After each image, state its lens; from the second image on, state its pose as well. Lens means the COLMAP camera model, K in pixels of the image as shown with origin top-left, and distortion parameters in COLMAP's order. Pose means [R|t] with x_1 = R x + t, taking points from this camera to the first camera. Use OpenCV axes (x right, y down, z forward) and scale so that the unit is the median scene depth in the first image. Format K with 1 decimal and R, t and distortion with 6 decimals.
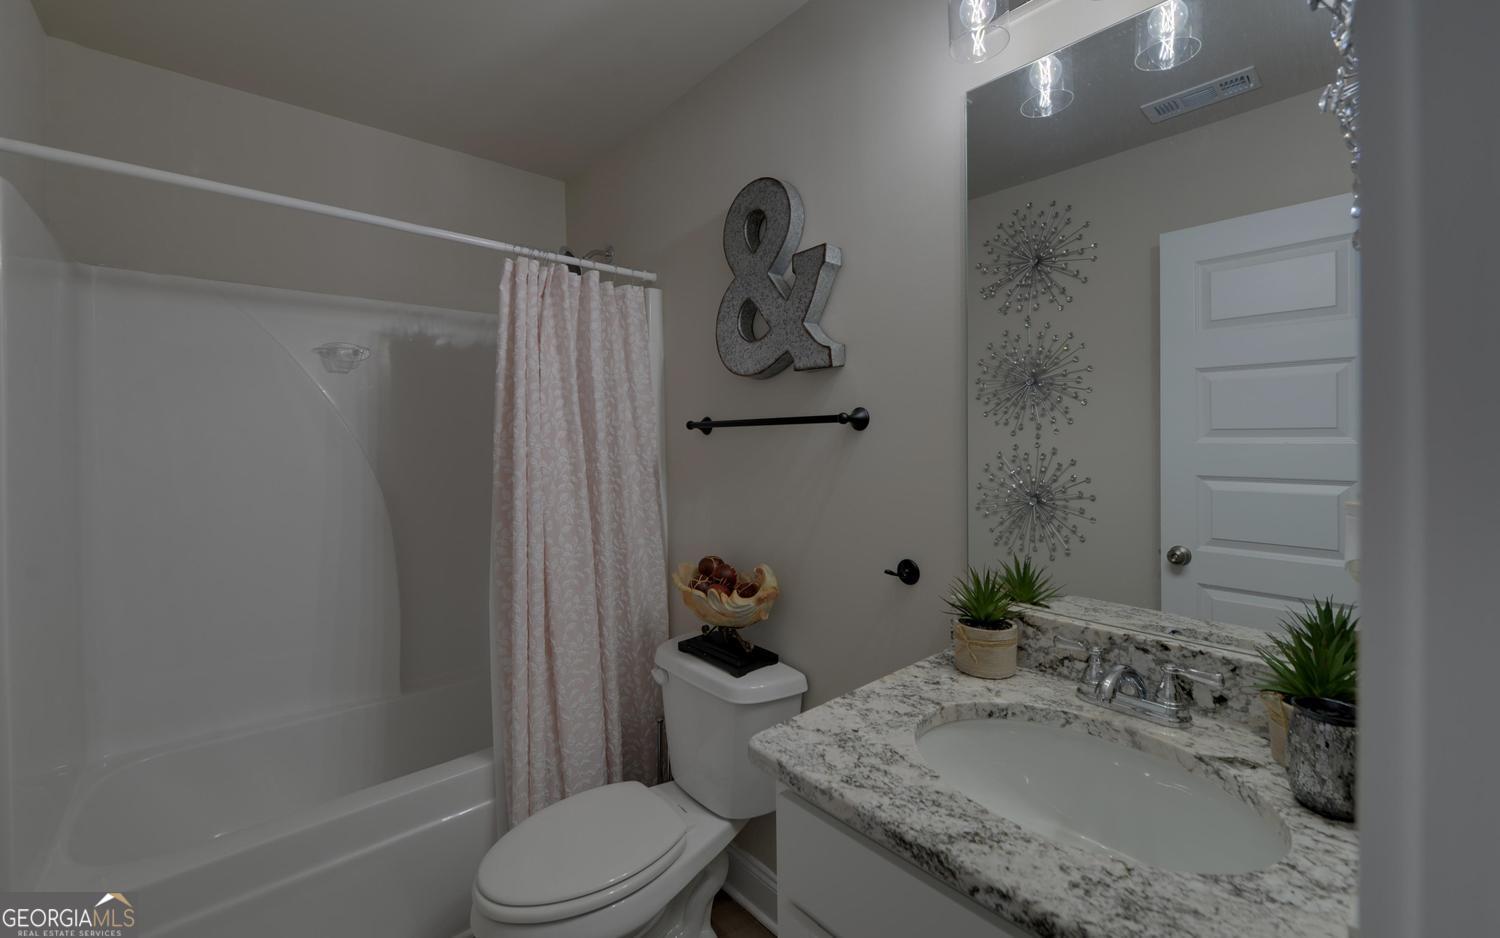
lens RADIAL K [[611.1, 0, 749.3], [0, 611.1, 449.7], [0, 0, 1]] dist [-0.017485, -0.000107]
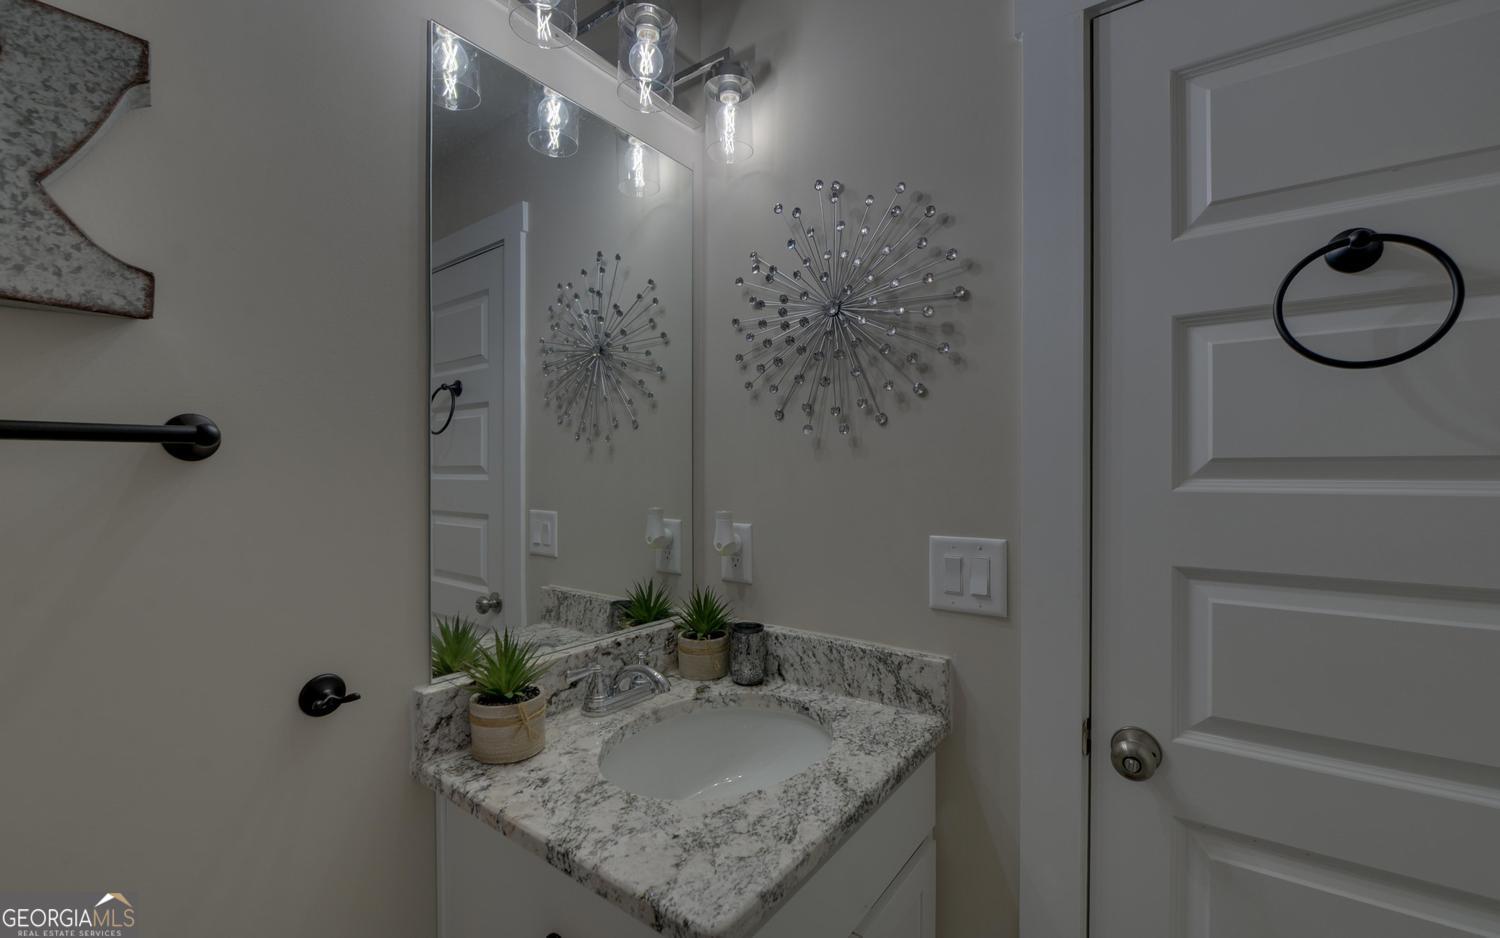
lens RADIAL K [[625.2, 0, 750.0], [0, 625.2, 469.0], [0, 0, 1]] dist [-0.002450, -0.000285]
pose [[-0.219489, 0.005487, 0.975600, -0.619377], [0.013599, 0.999904, -0.002564, -0.025409], [-0.975520, 0.012705, -0.219542, 1.001799]]
